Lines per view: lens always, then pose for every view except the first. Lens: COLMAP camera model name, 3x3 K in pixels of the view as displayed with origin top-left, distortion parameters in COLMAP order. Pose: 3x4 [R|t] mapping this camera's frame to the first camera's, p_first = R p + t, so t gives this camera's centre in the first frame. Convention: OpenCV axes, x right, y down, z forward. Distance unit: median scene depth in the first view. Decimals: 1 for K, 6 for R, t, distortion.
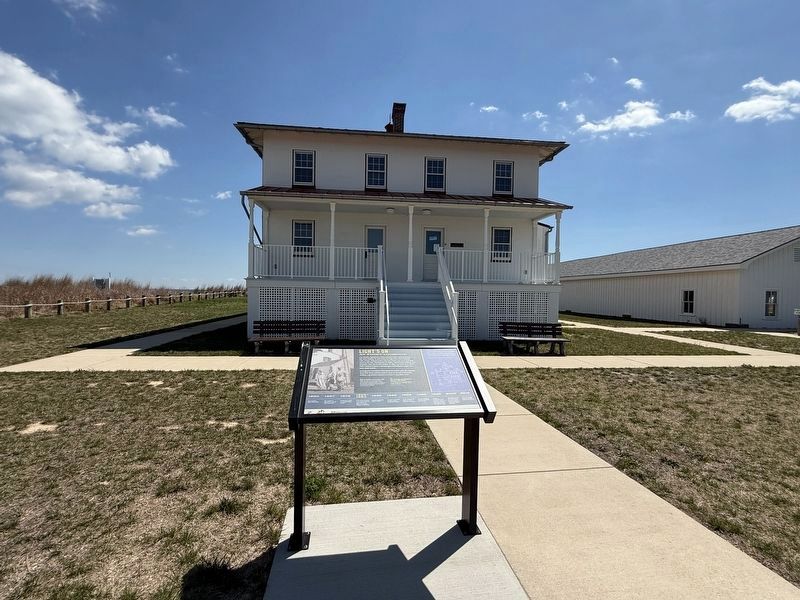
lens RADIAL K [[350.6, 0, 398.7], [0, 350.6, 300.8], [0, 0, 1]] dist [-0.000071, -0.000016]
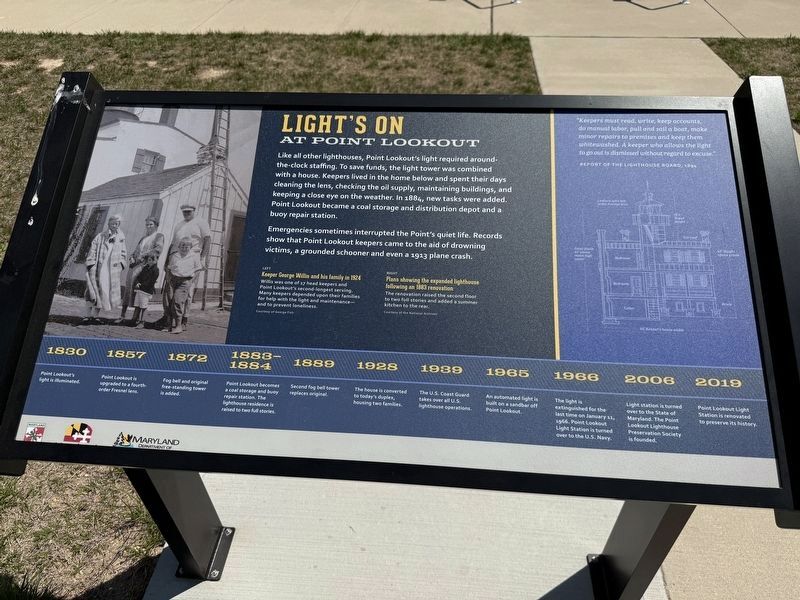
lens RADIAL K [[563.1, 0, 400.6], [0, 563.1, 300.3], [0, 0, 1]] dist [-0.009565, -0.004584]
pose [[0.970481, 0.121789, -0.208169, 0.063664], [0.039378, 0.771535, 0.634967, -0.001913], [0.237942, -0.624420, 0.743964, 0.713133]]
